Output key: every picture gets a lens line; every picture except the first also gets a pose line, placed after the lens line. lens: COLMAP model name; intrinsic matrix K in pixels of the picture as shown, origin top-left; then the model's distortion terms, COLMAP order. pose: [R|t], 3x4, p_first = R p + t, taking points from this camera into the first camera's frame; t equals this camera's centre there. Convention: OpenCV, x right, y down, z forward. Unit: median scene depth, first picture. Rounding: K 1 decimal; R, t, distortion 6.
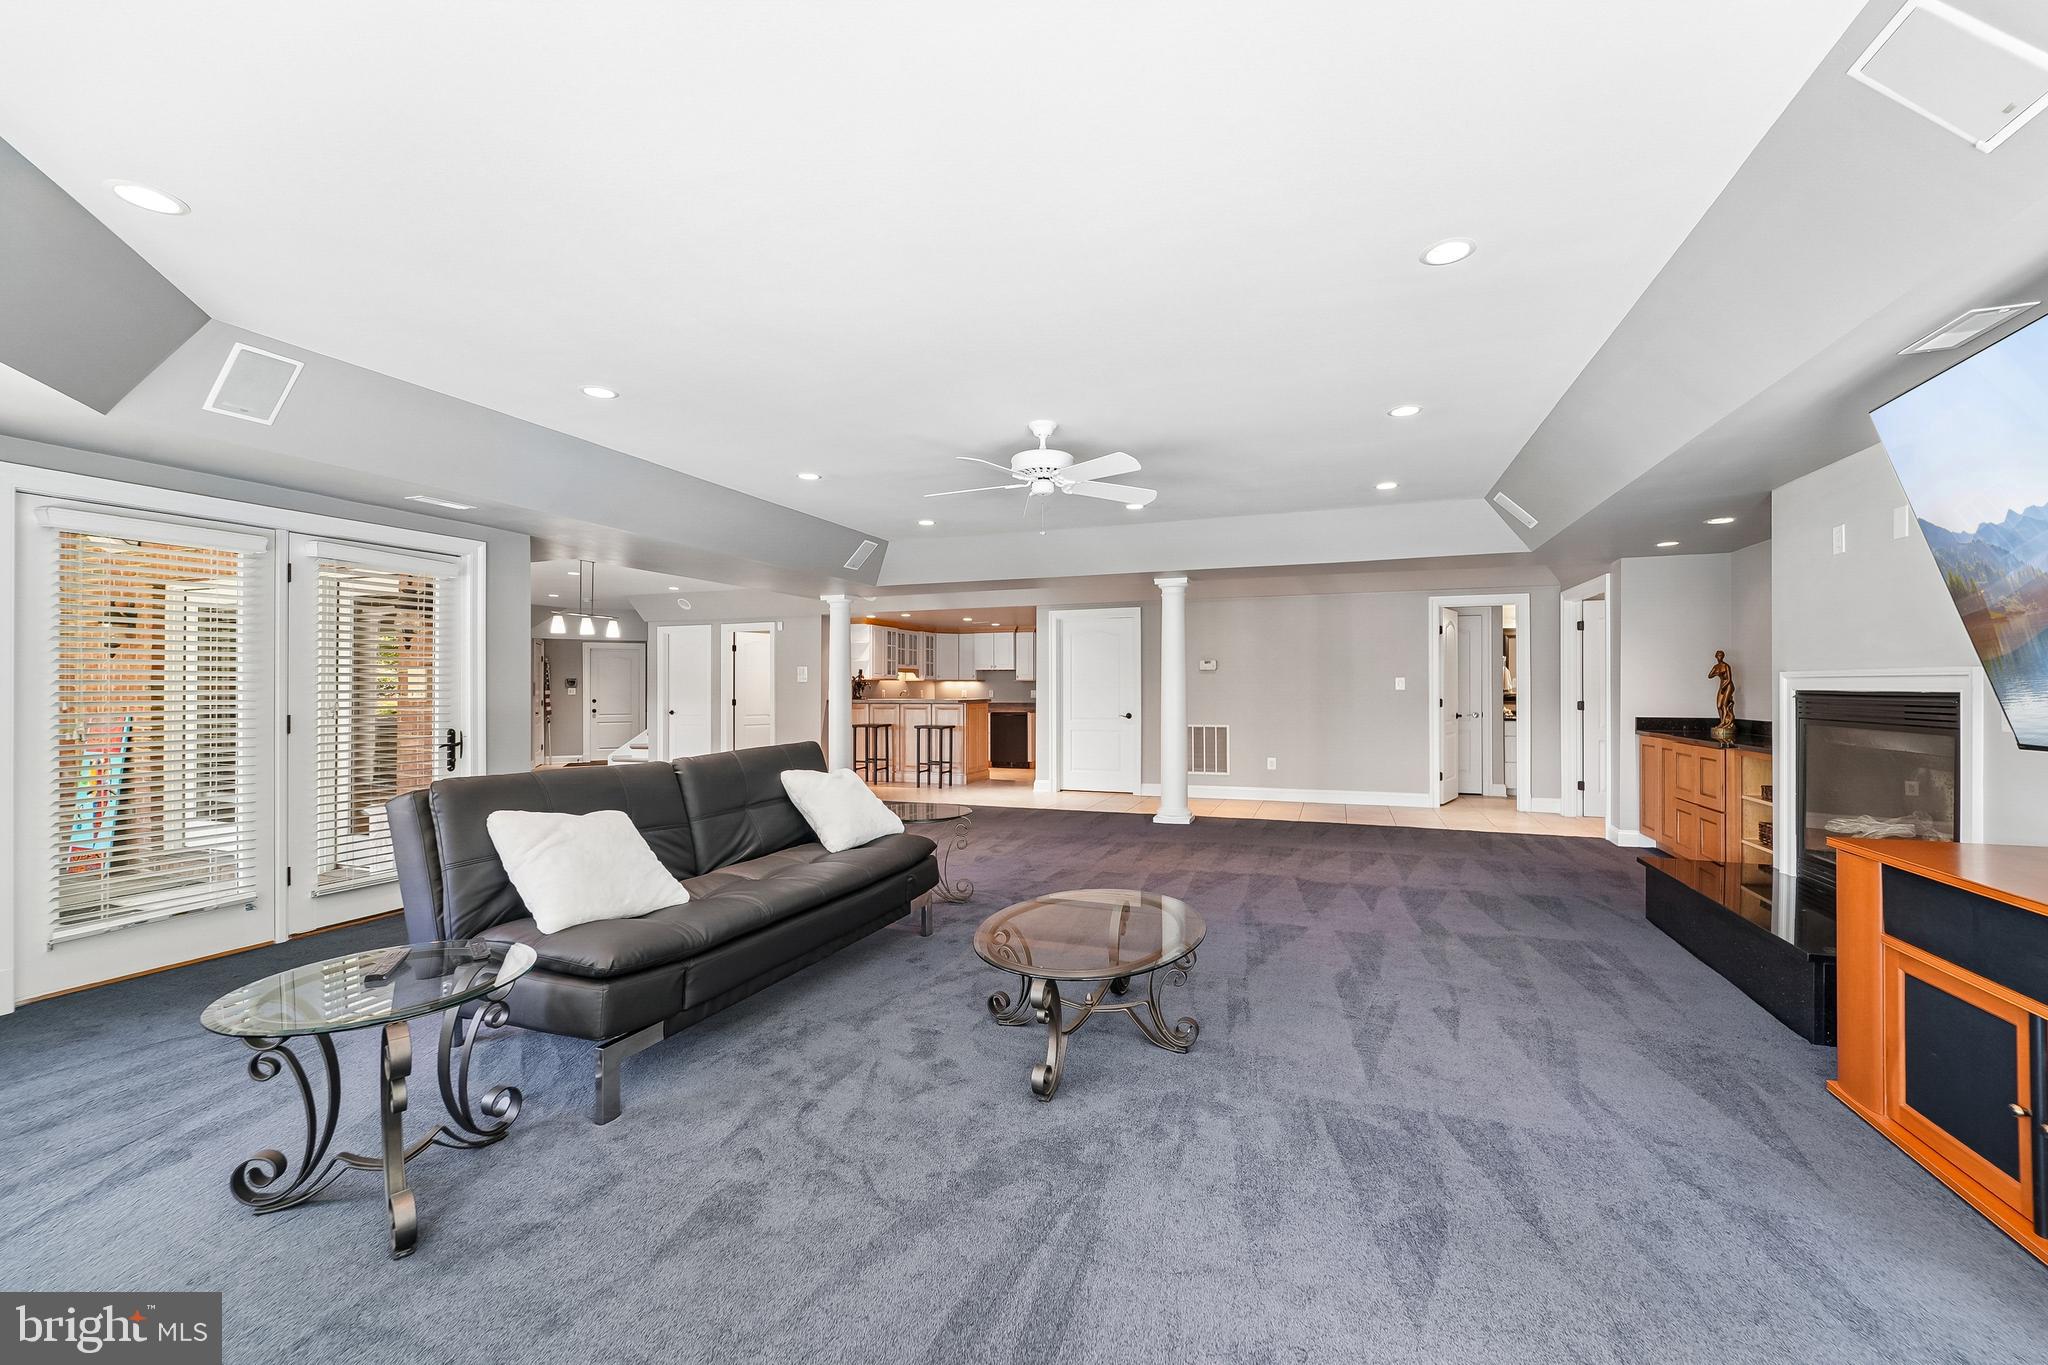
lens RADIAL K [[848.3, 0, 1025.1], [0, 848.3, 691.7], [0, 0, 1]] dist [-0.008148, 0.001144]
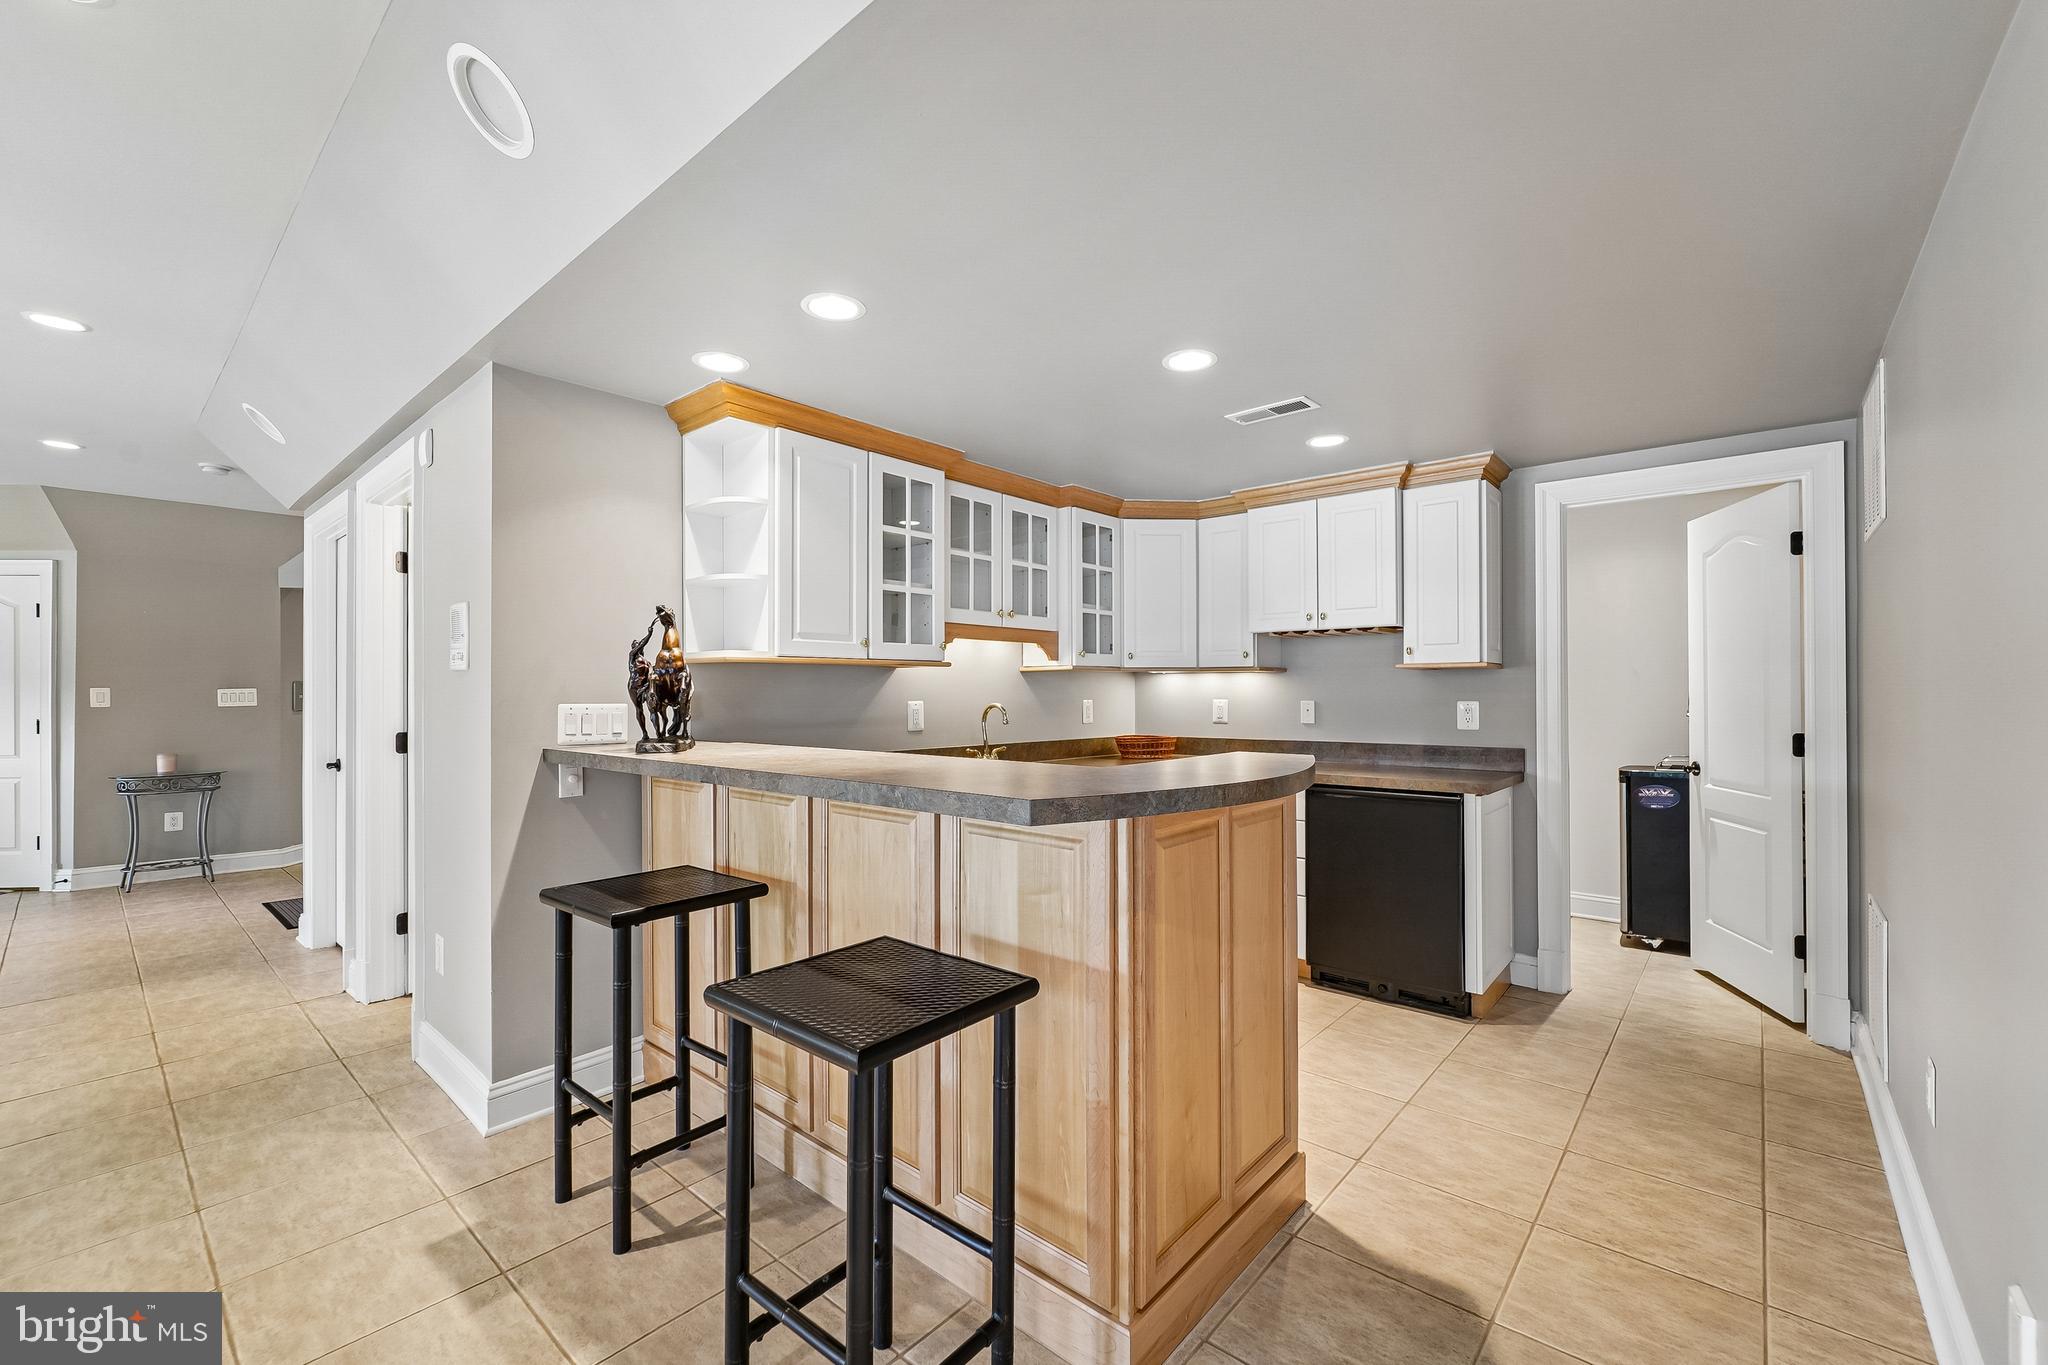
lens RADIAL K [[848.3, 0, 1025.9], [0, 848.3, 688.4], [0, 0, 1]] dist [-0.008148, 0.001144]
pose [[0.938198, -0.002944, -0.346087, -0.031069], [0.000653, 0.999977, -0.006737, -0.004051], [0.346099, 0.006095, 0.938178, 0.720118]]
